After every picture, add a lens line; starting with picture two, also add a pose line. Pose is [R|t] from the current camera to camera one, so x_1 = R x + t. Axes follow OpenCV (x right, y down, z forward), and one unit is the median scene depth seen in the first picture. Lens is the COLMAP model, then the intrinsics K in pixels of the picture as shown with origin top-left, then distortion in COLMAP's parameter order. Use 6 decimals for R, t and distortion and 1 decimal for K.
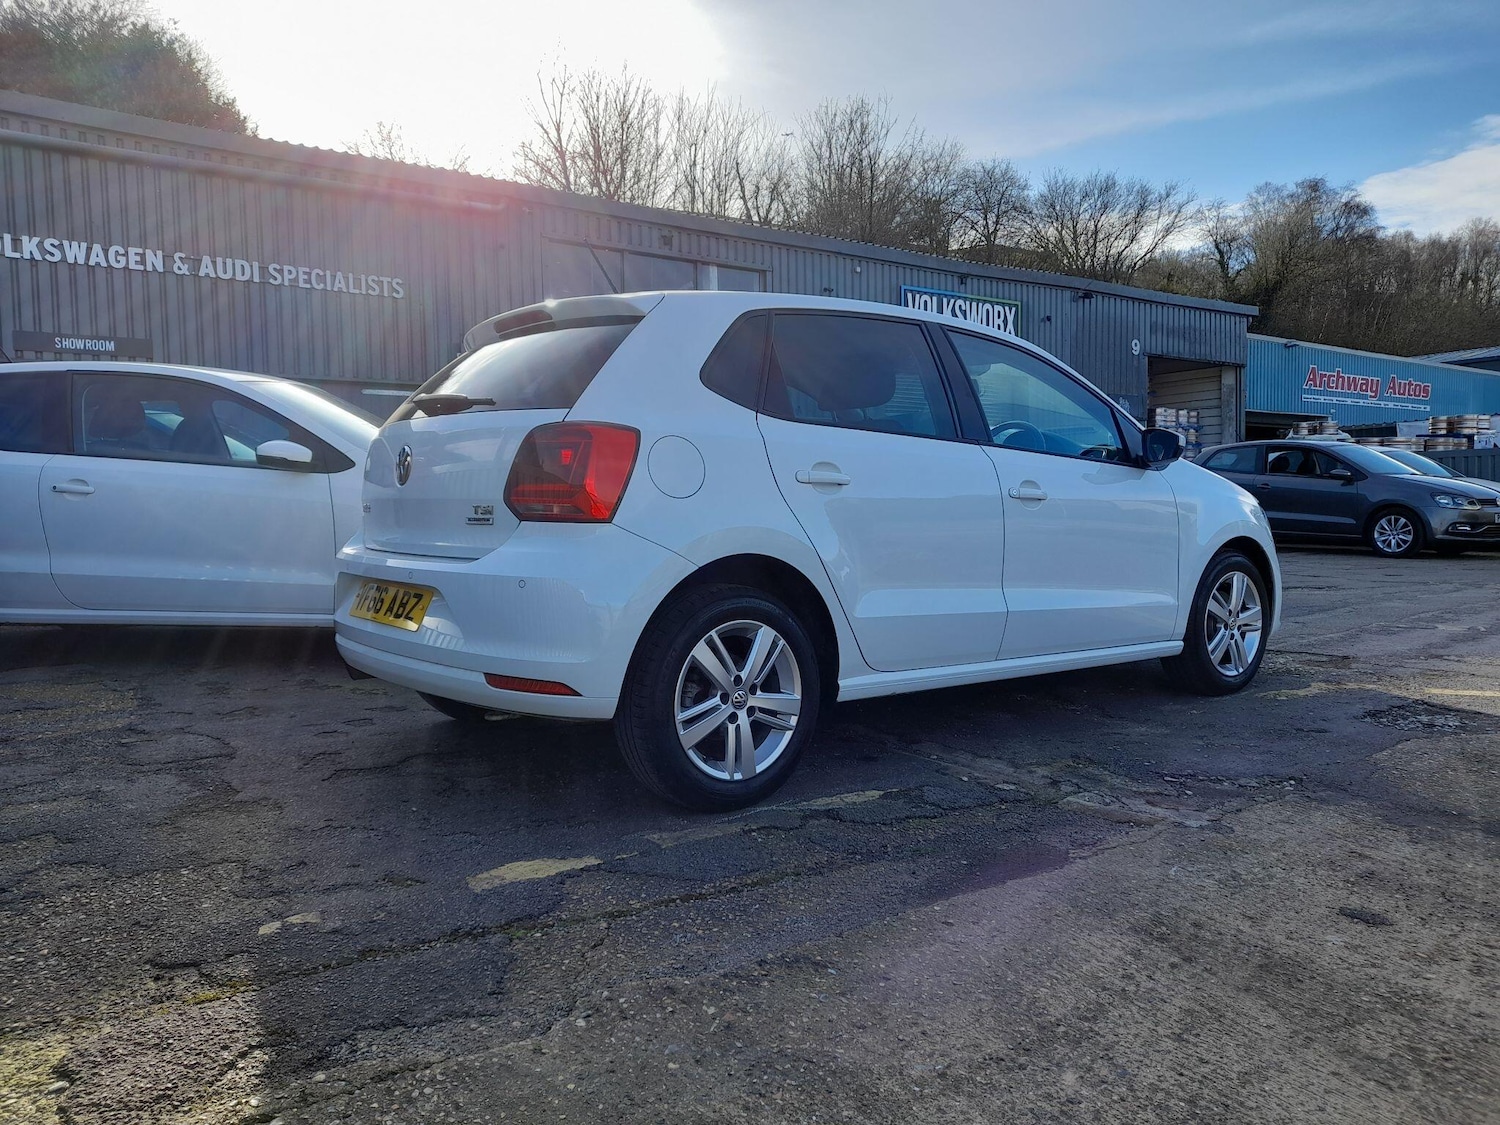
lens RADIAL K [[1090.4, 0, 762.3], [0, 1090.4, 562.2], [0, 0, 1]] dist [0.028841, -0.014754]
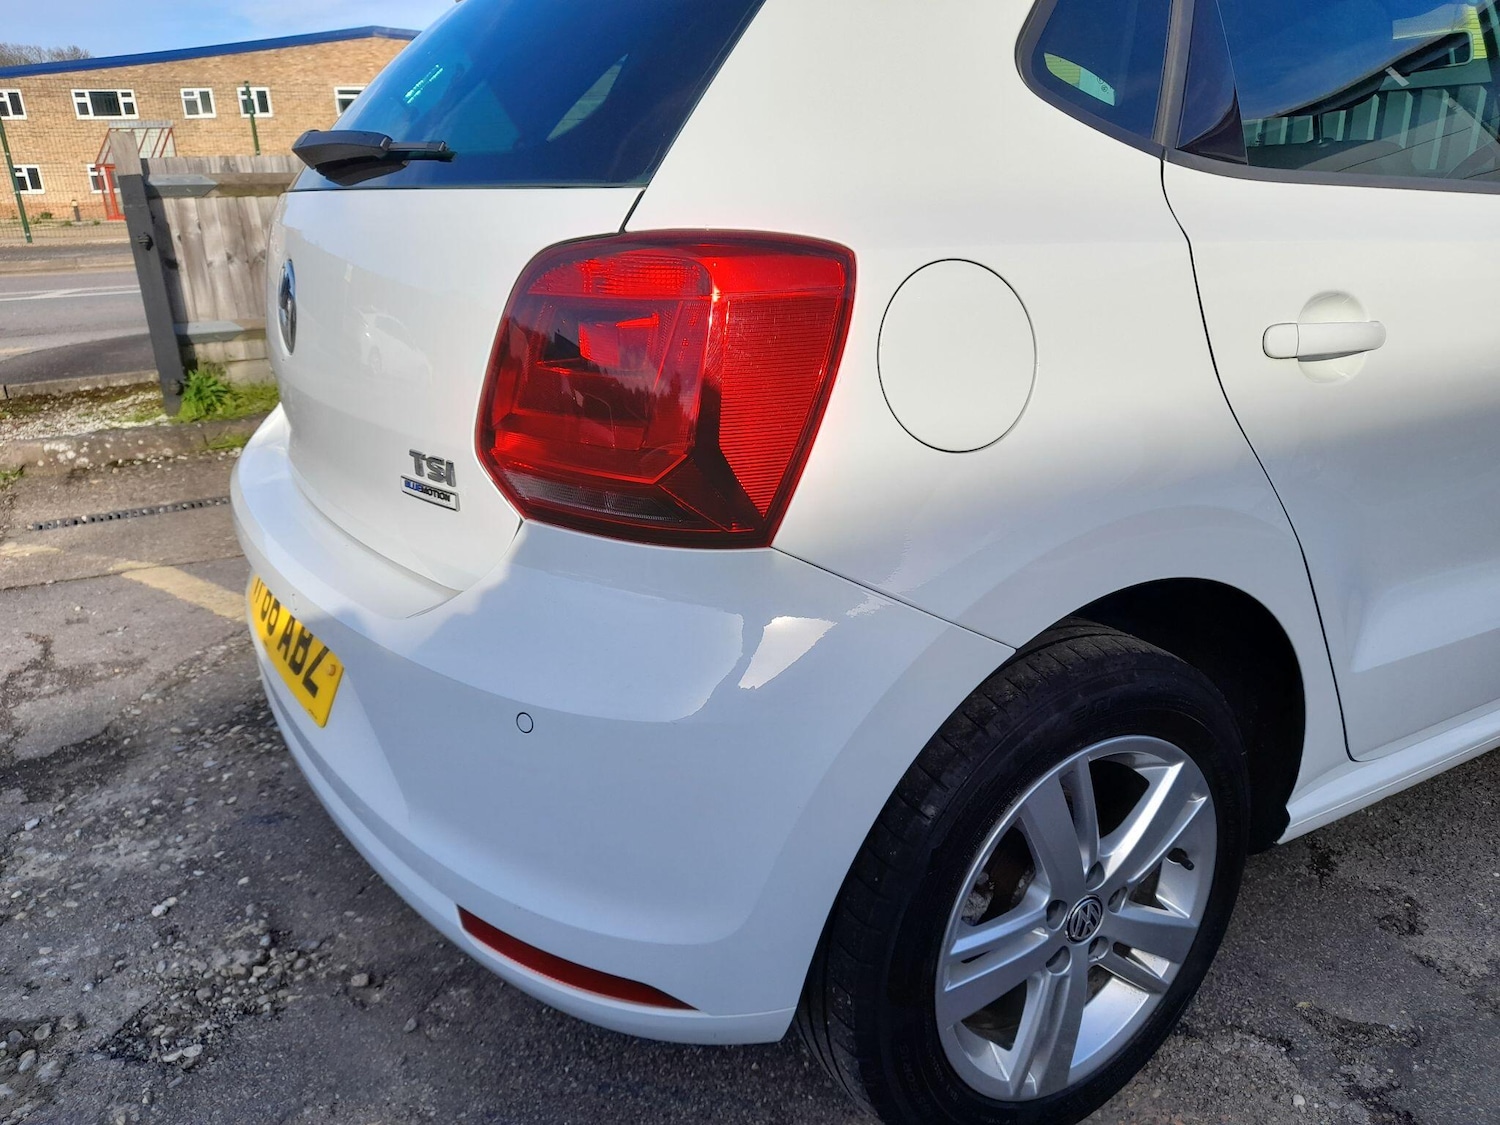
lens RADIAL K [[1090.4, 0, 757.2], [0, 1090.4, 567.5], [0, 0, 1]] dist [0.028841, -0.014754]
pose [[0.992787, 0.016431, -0.118757, -0.057988], [0.016345, 0.962765, 0.269846, -0.066290], [0.118769, -0.269840, 0.955552, 0.374776]]
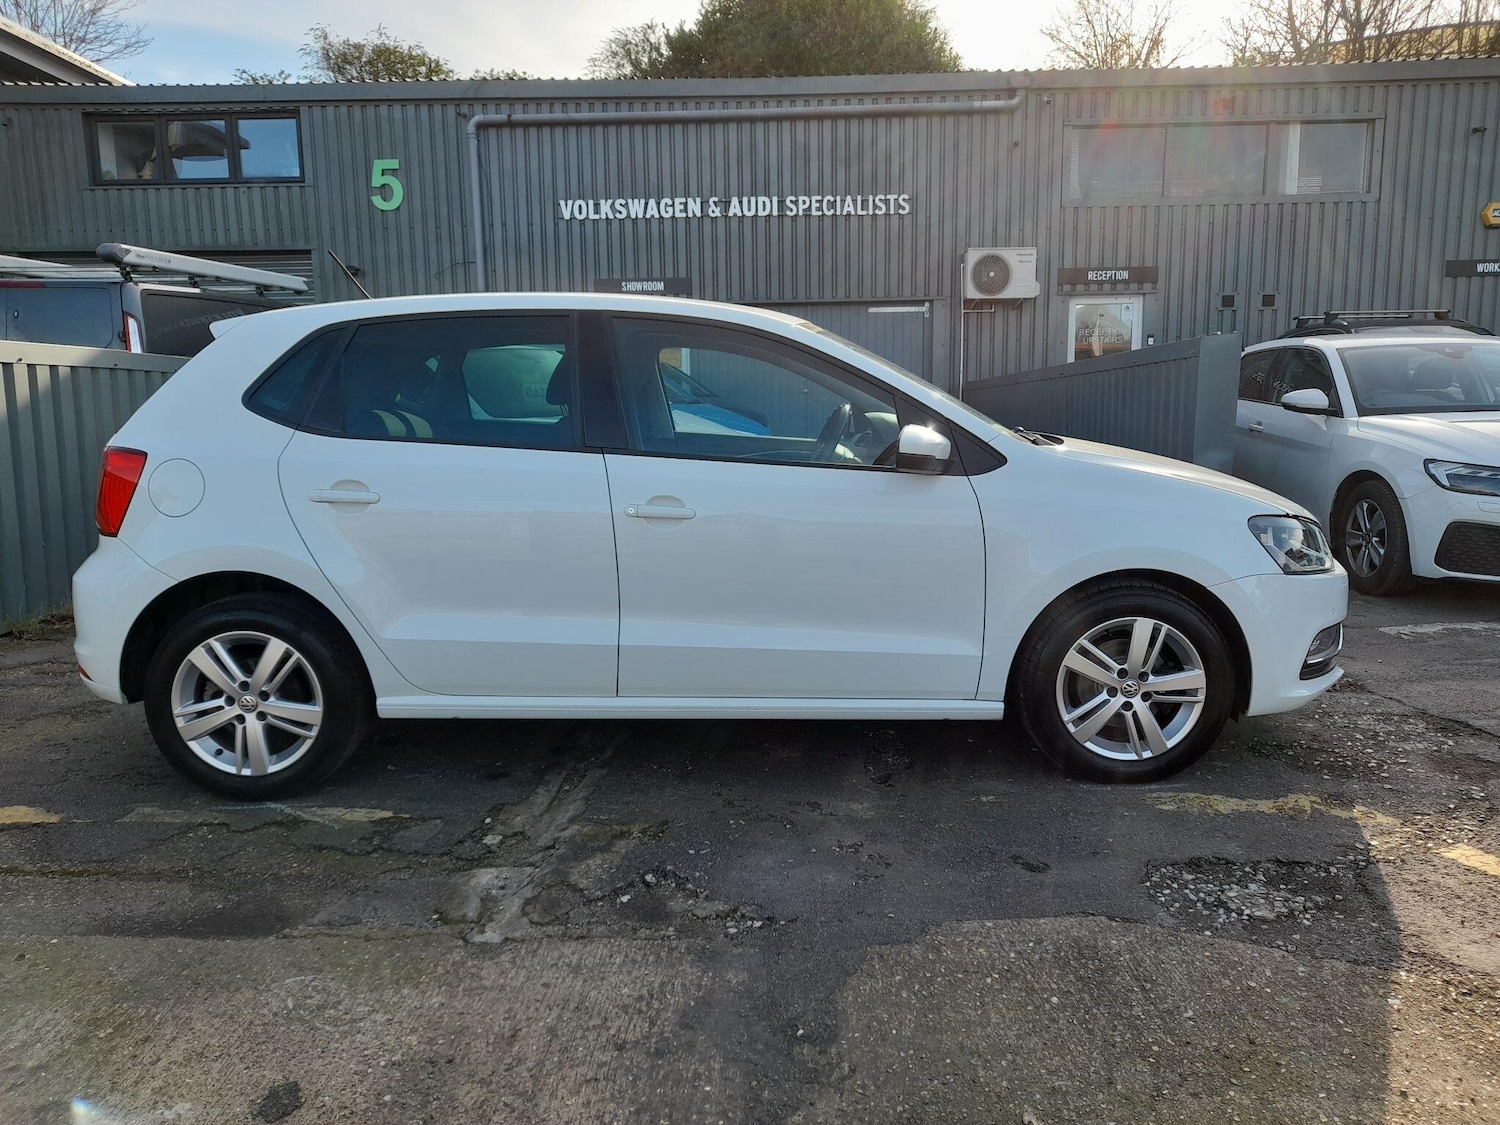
lens RADIAL K [[1090.4, 0, 763.0], [0, 1090.4, 573.3], [0, 0, 1]] dist [0.028841, -0.014754]
pose [[0.788868, 0.099429, -0.606467, 0.610951], [-0.031067, 0.992016, 0.122229, -0.089265], [0.613778, -0.077581, 0.785658, 0.279755]]
